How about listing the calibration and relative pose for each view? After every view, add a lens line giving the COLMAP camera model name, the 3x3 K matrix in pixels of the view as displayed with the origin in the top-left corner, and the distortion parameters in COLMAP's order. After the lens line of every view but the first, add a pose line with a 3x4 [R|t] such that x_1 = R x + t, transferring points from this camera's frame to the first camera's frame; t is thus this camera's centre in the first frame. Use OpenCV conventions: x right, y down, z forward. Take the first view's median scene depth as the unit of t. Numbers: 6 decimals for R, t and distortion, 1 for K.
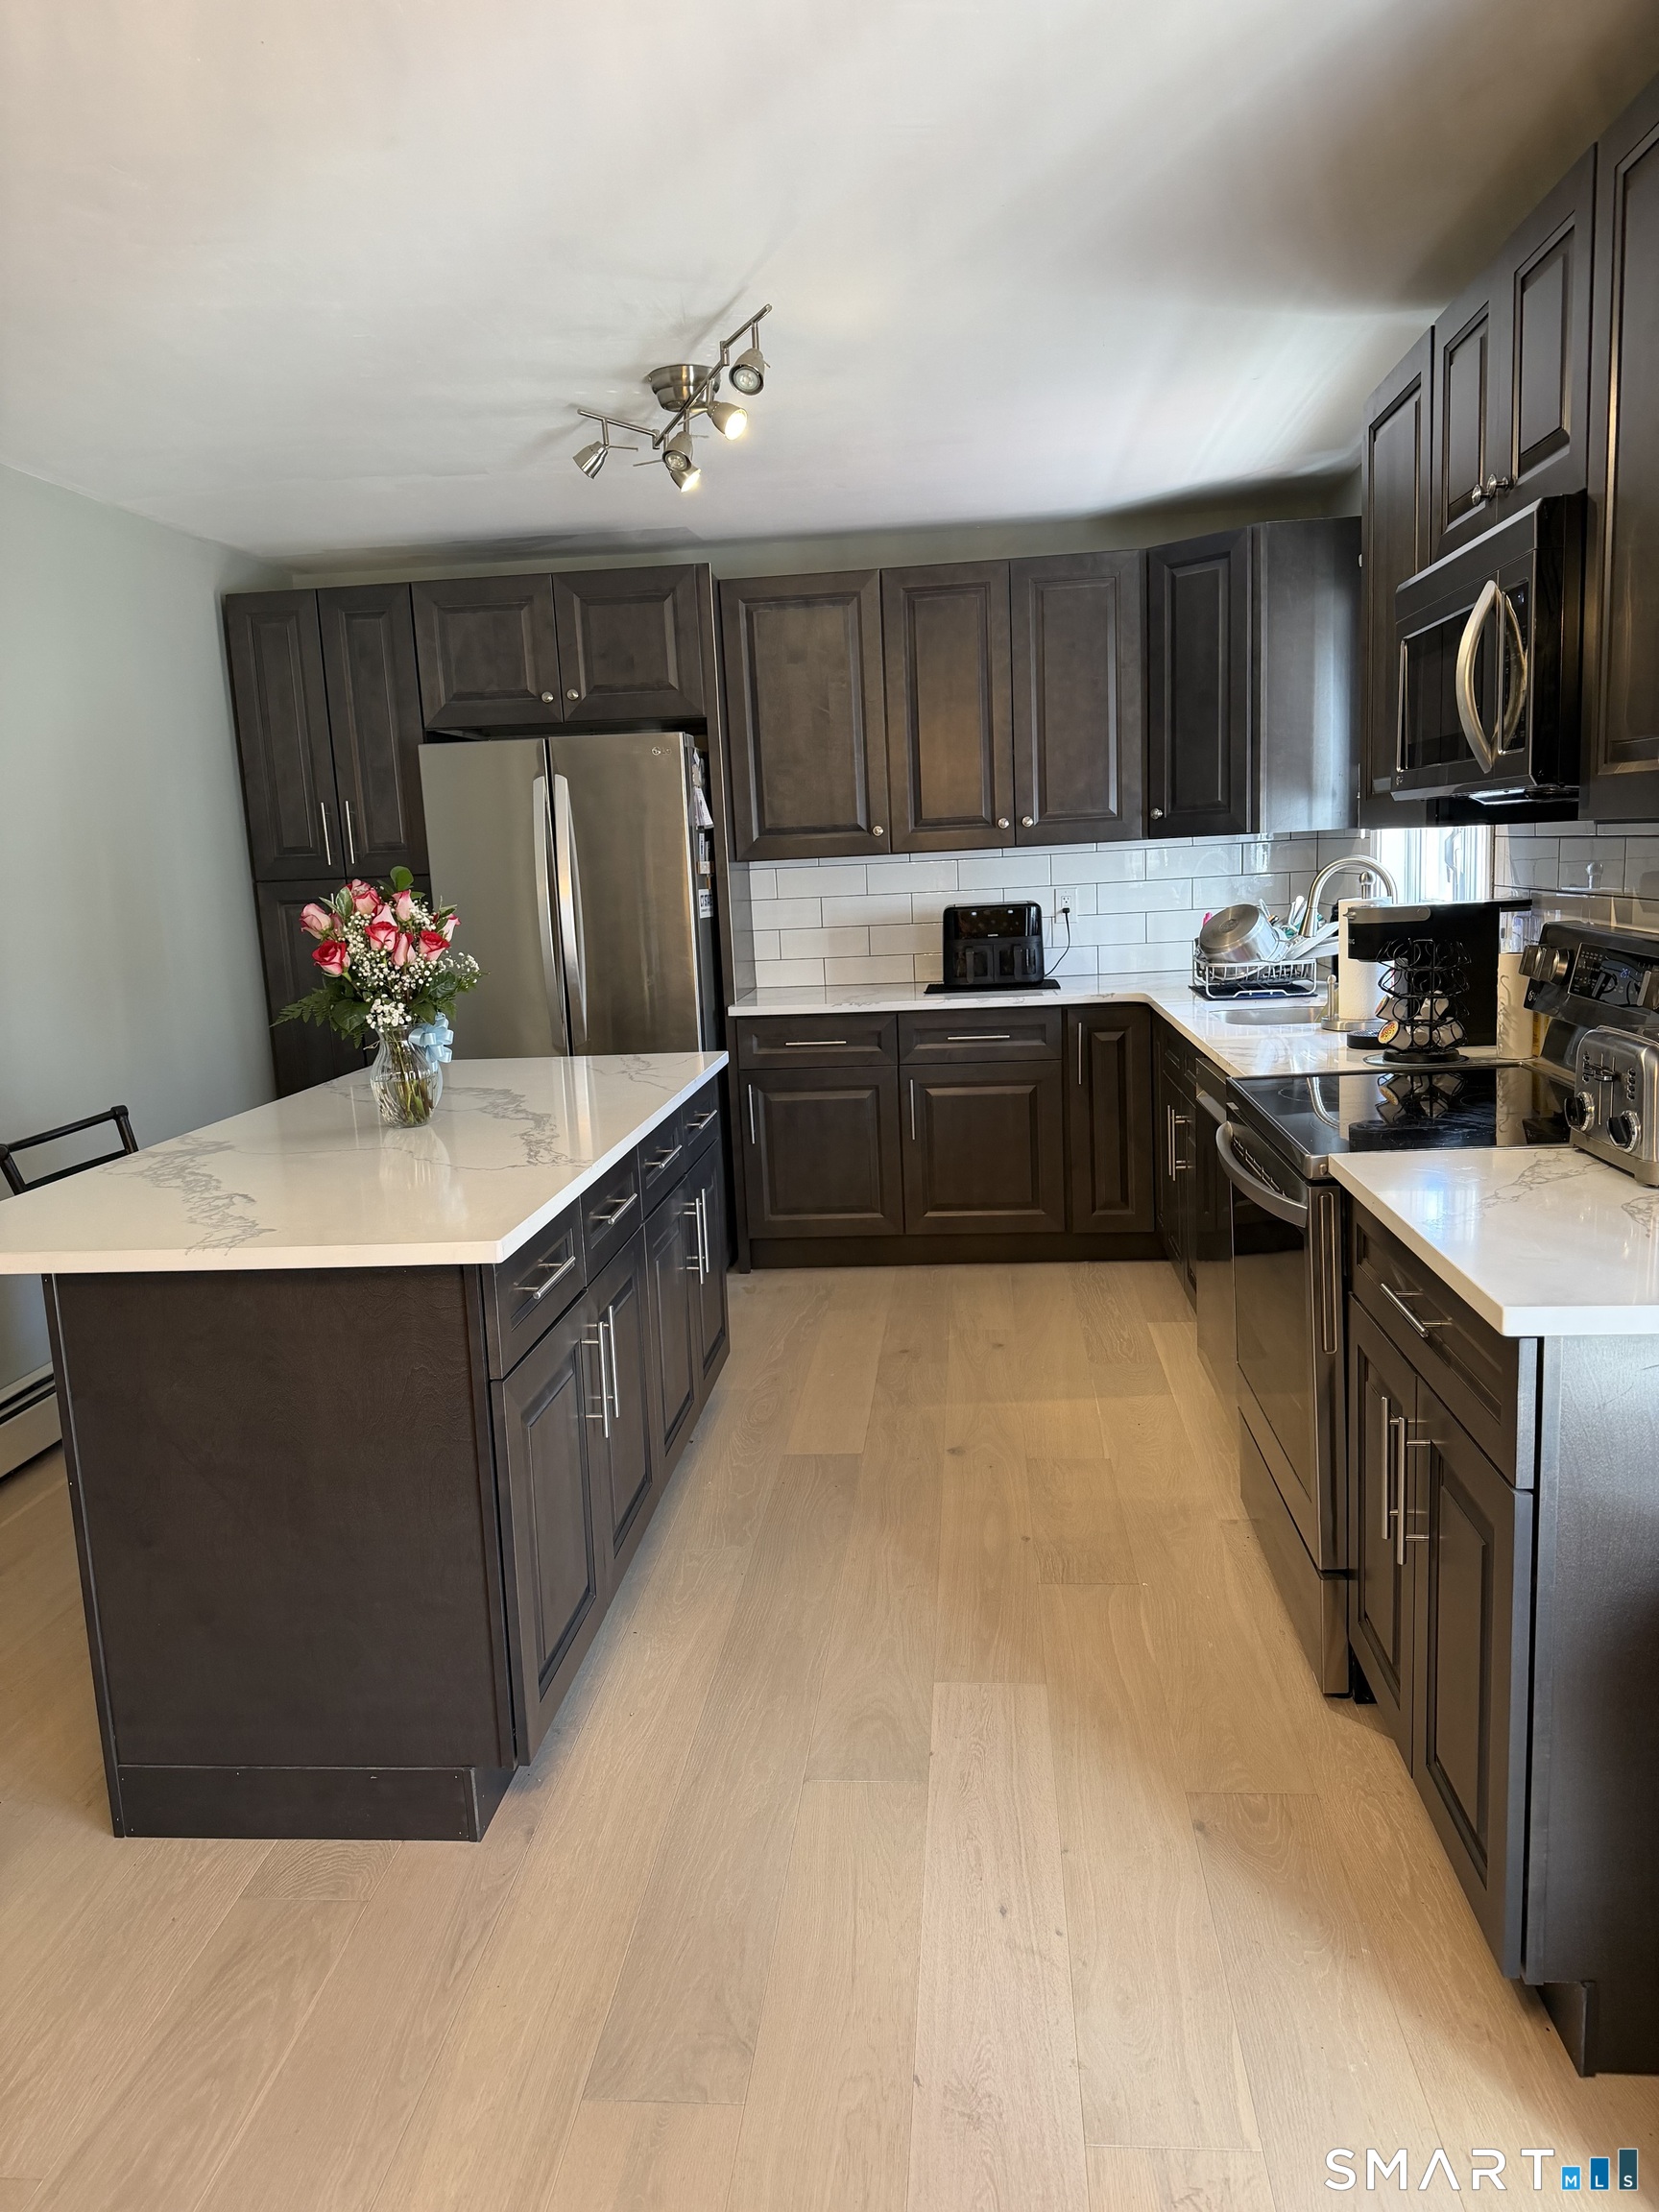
lens RADIAL K [[1550.8, 0, 829.5], [0, 1550.8, 1106.0], [0, 0, 1]] dist [0.143438, -0.275454]
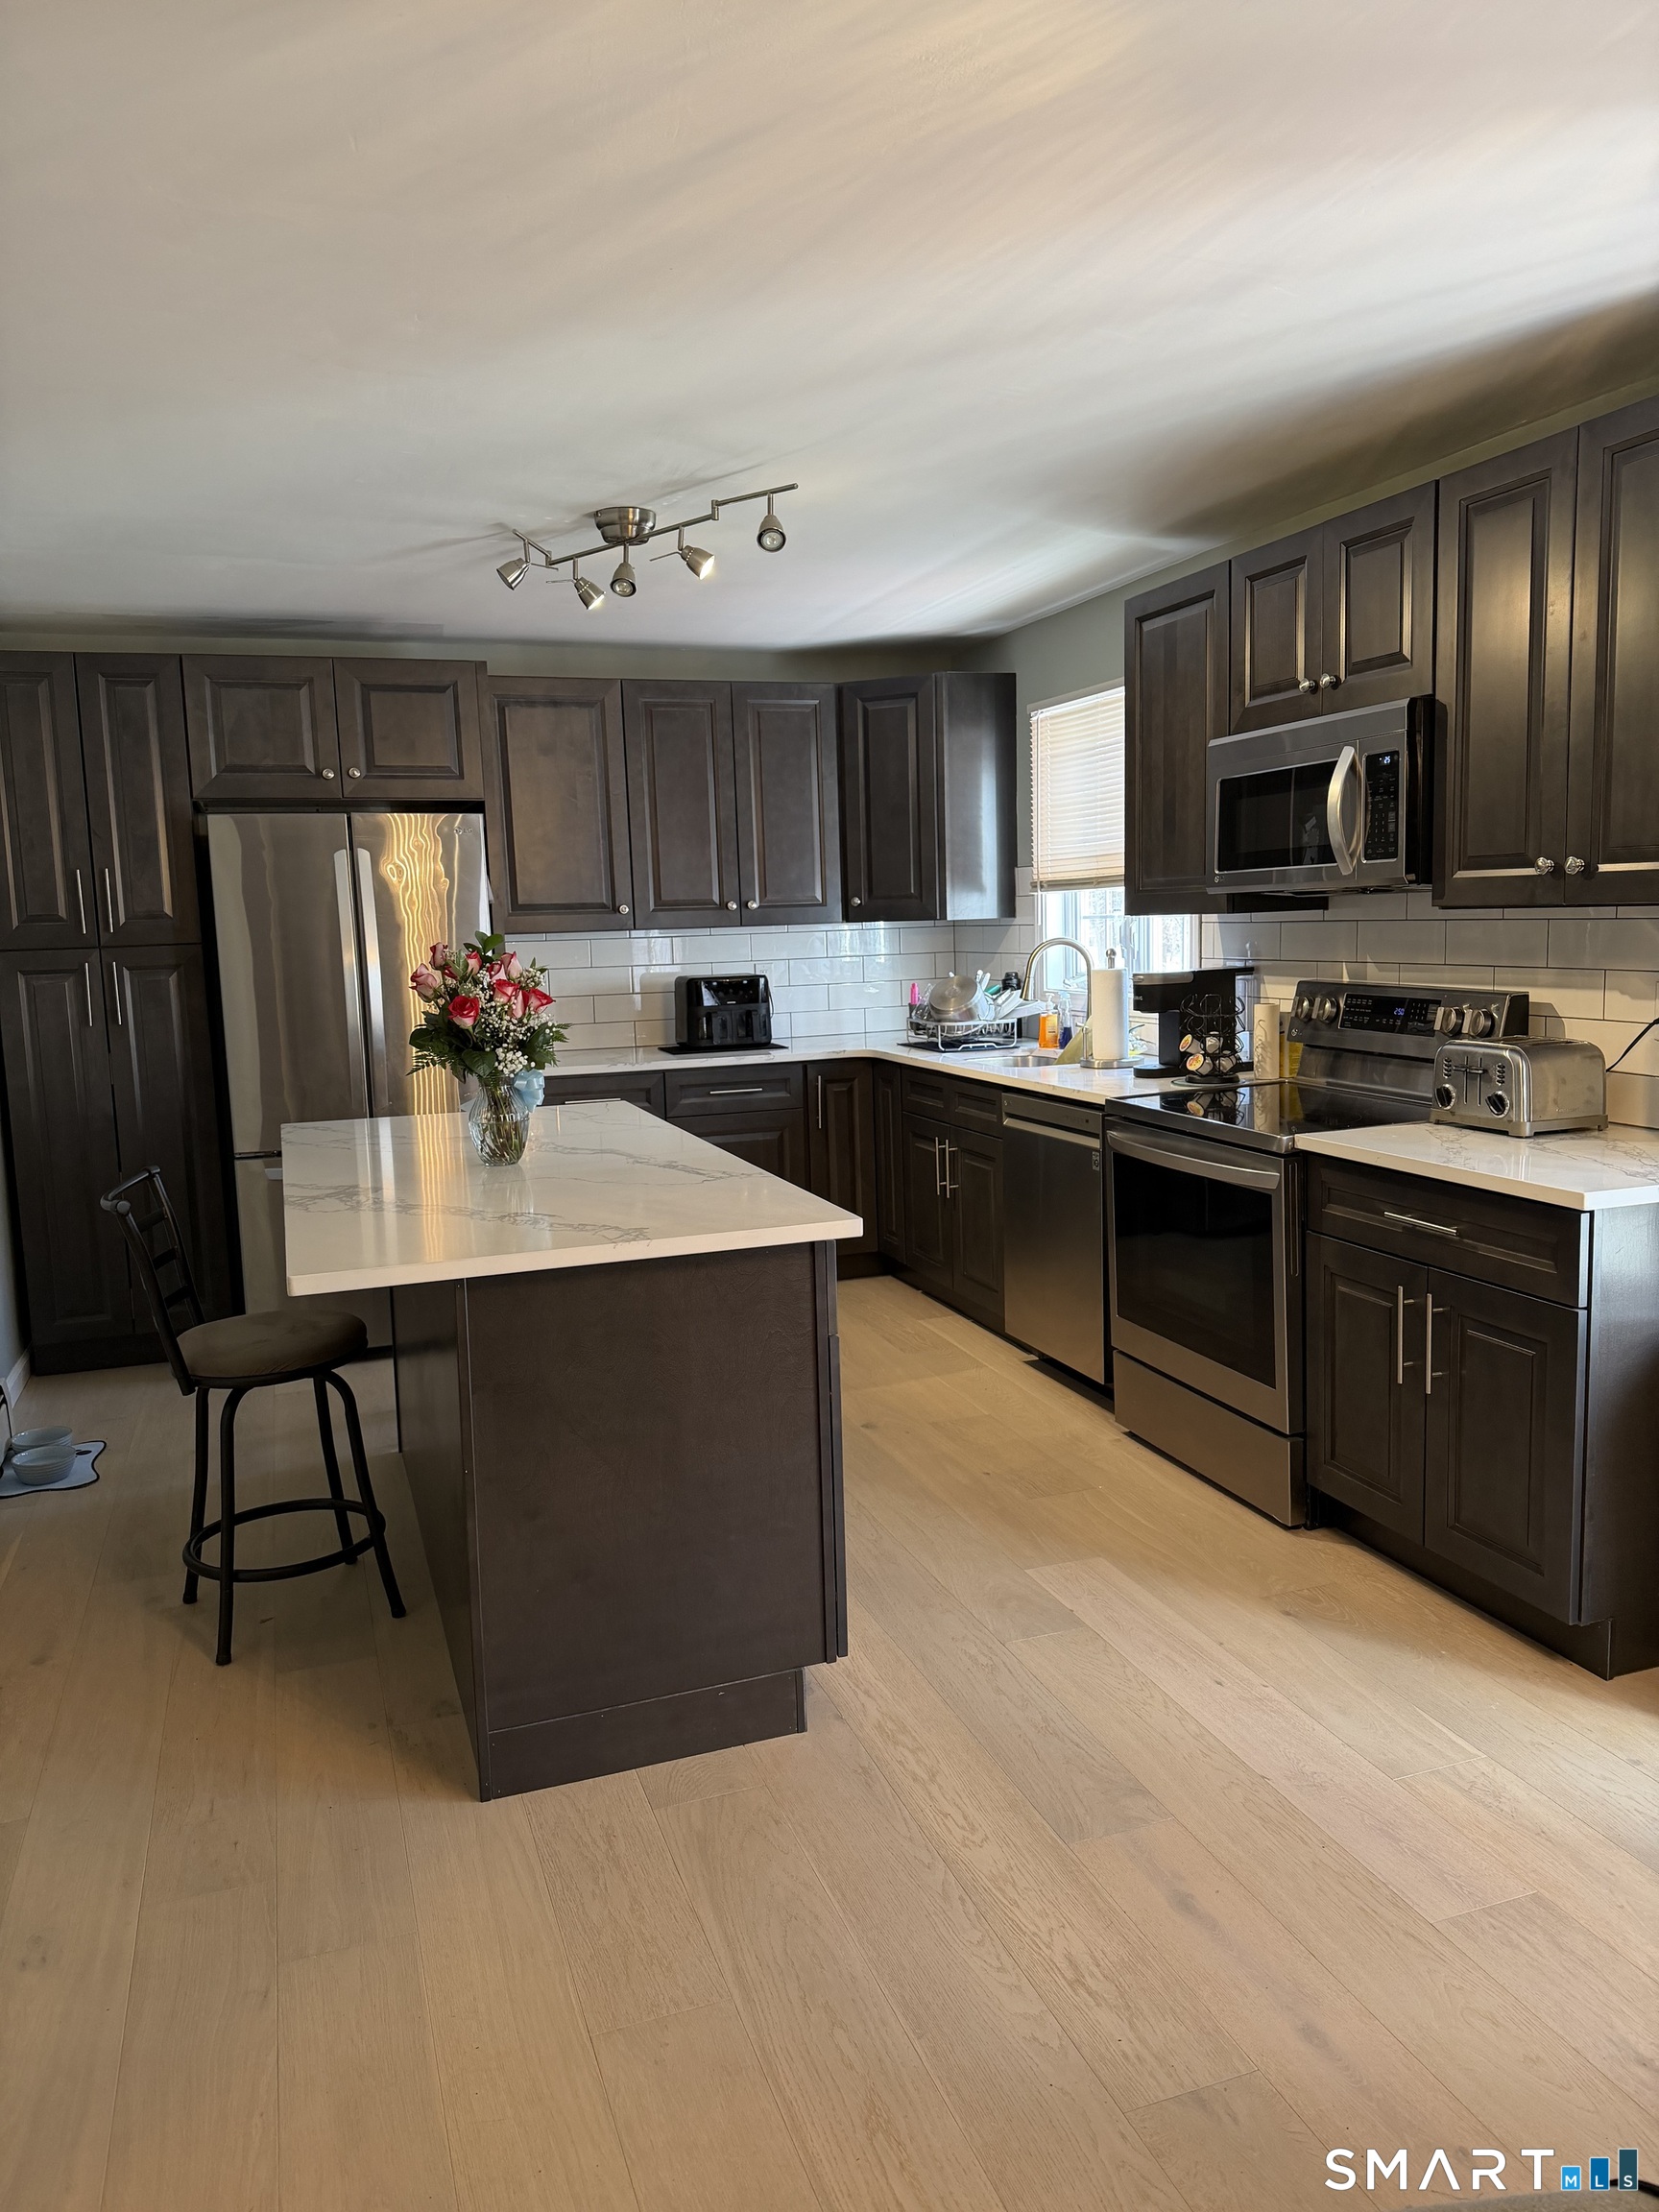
lens RADIAL K [[1550.8, 0, 829.5], [0, 1550.8, 1106.0], [0, 0, 1]] dist [0.143438, -0.275454]
pose [[0.907656, -0.033360, 0.418387, -0.456701], [0.056785, 0.997431, -0.043659, 0.029131], [-0.415856, 0.063386, 0.907219, -0.086063]]
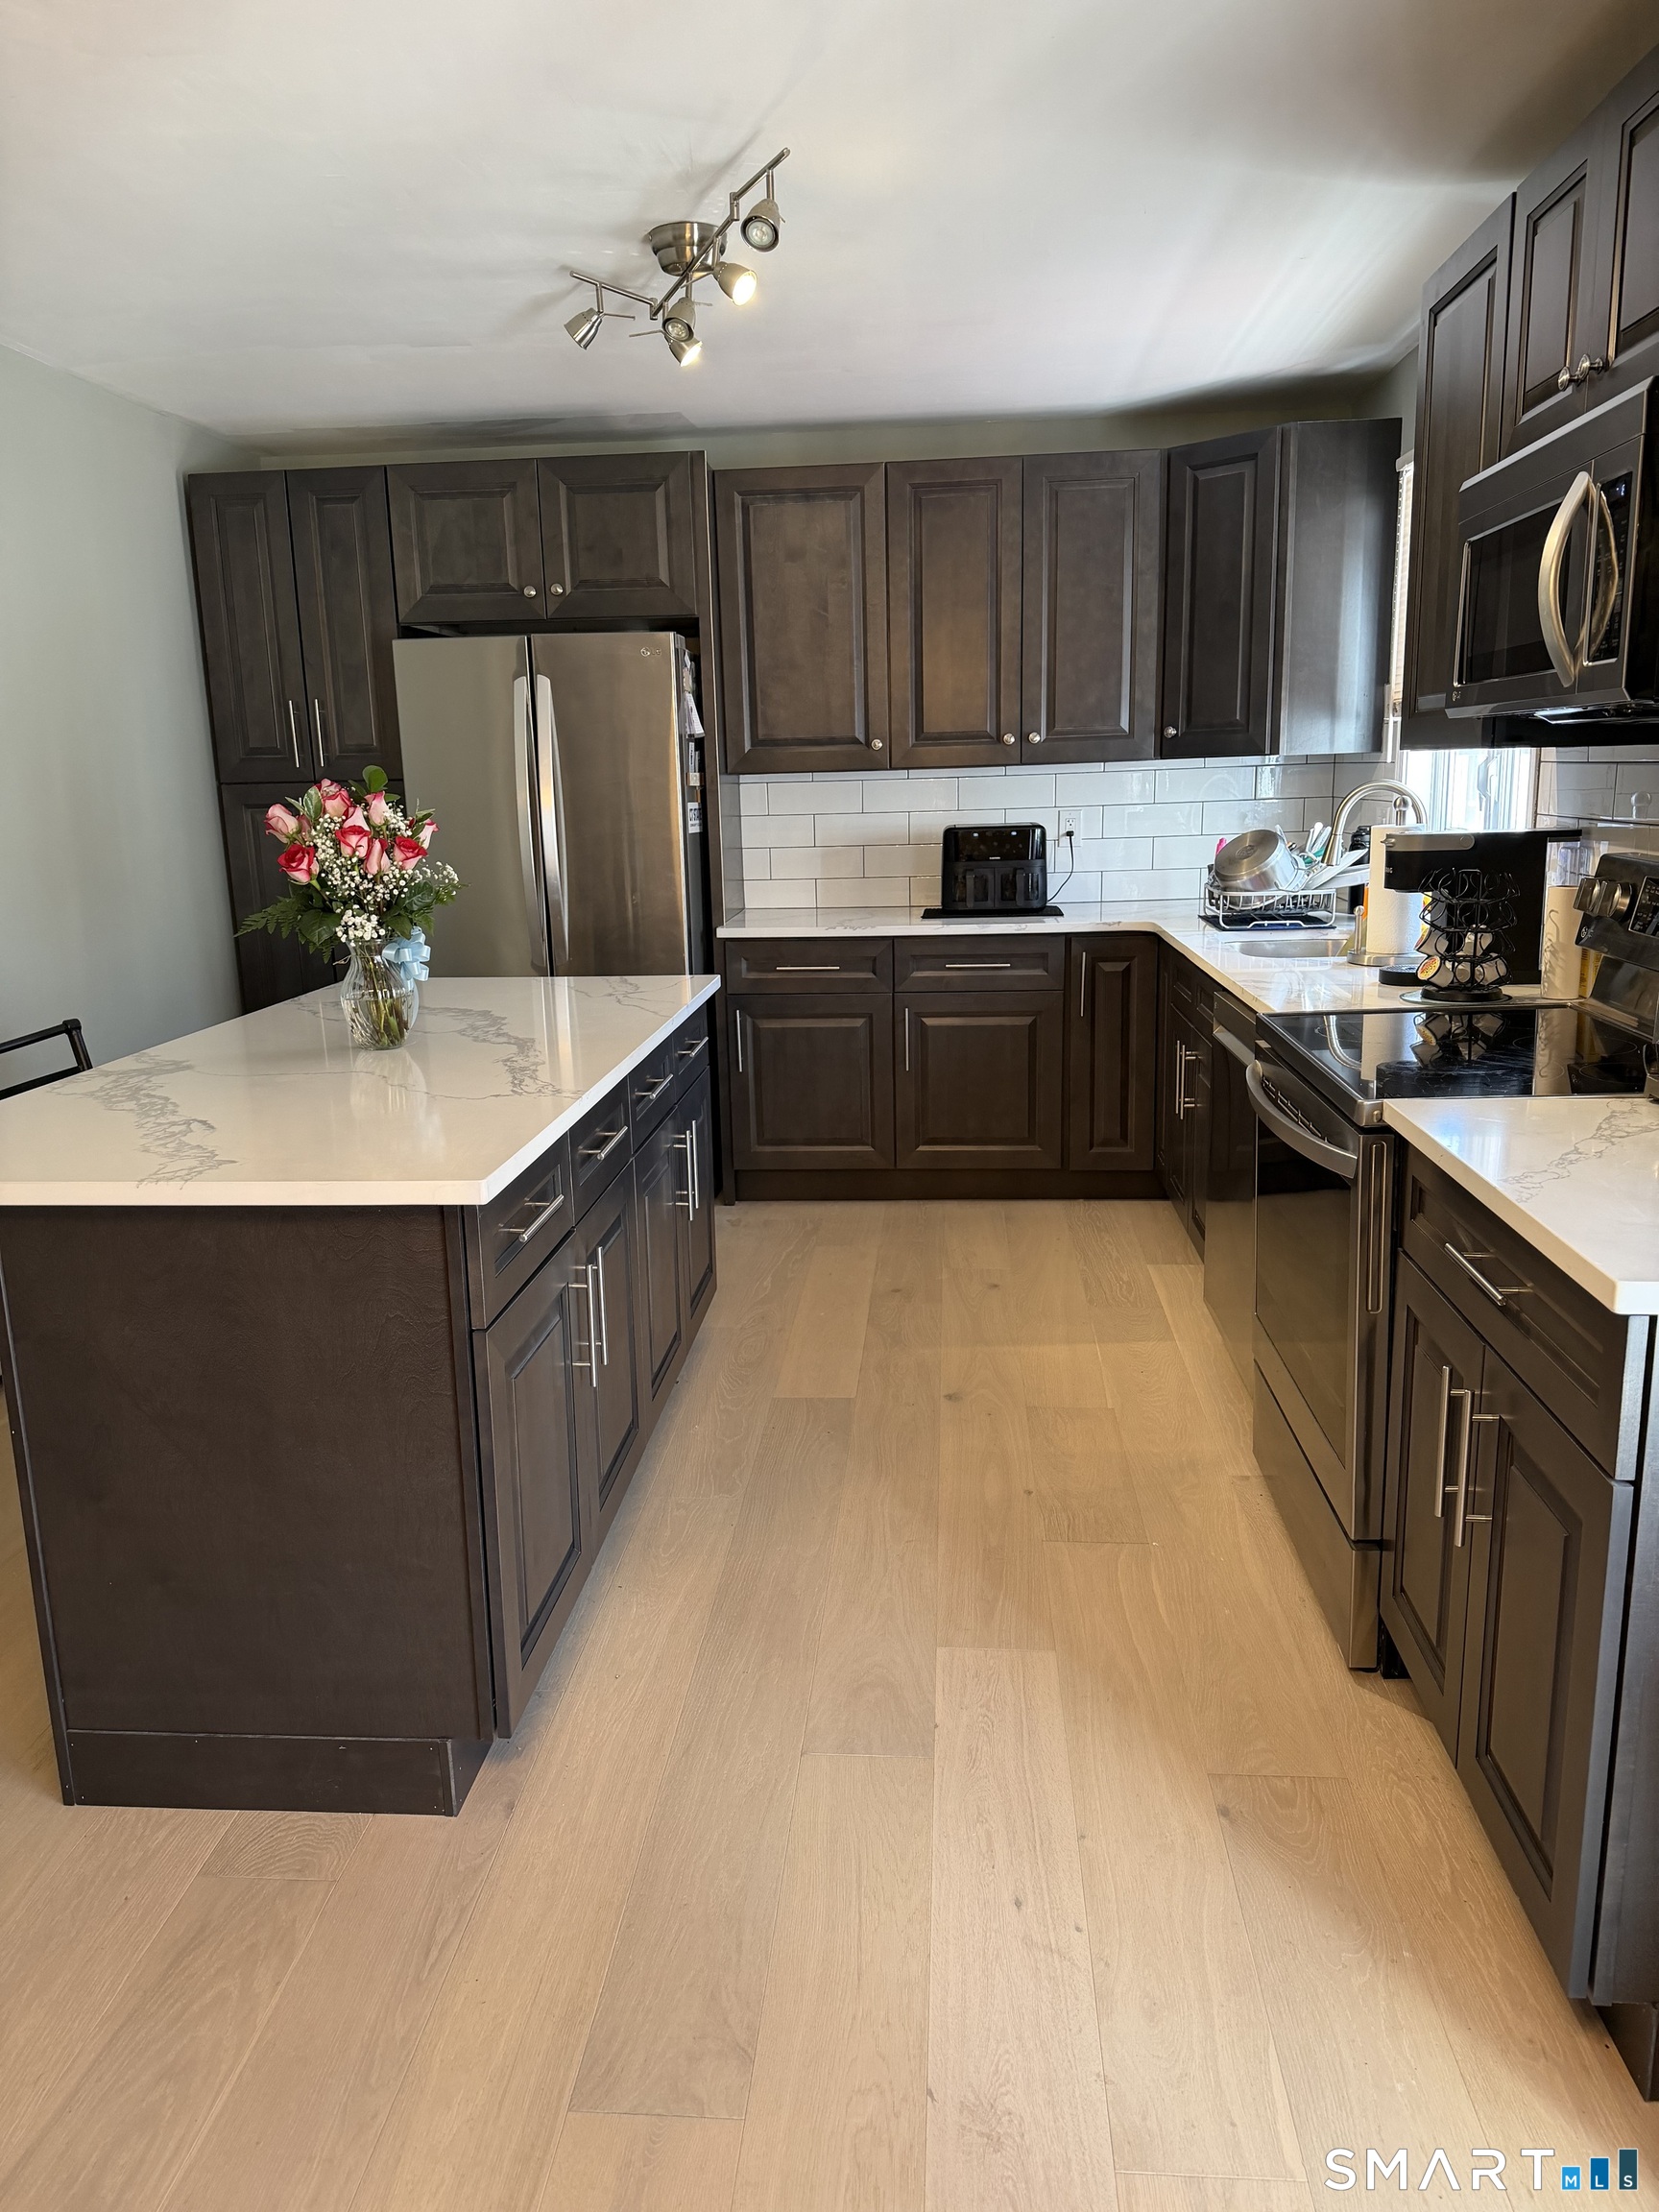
lens RADIAL K [[1550.9, 0, 821.5], [0, 1550.9, 1115.2], [0, 0, 1]] dist [0.126625, -0.241129]
pose [[0.999725, 0.019122, 0.013556, -0.016799], [-0.019829, 0.998338, 0.054111, -0.002606], [-0.012499, -0.054365, 0.998443, 0.056558]]
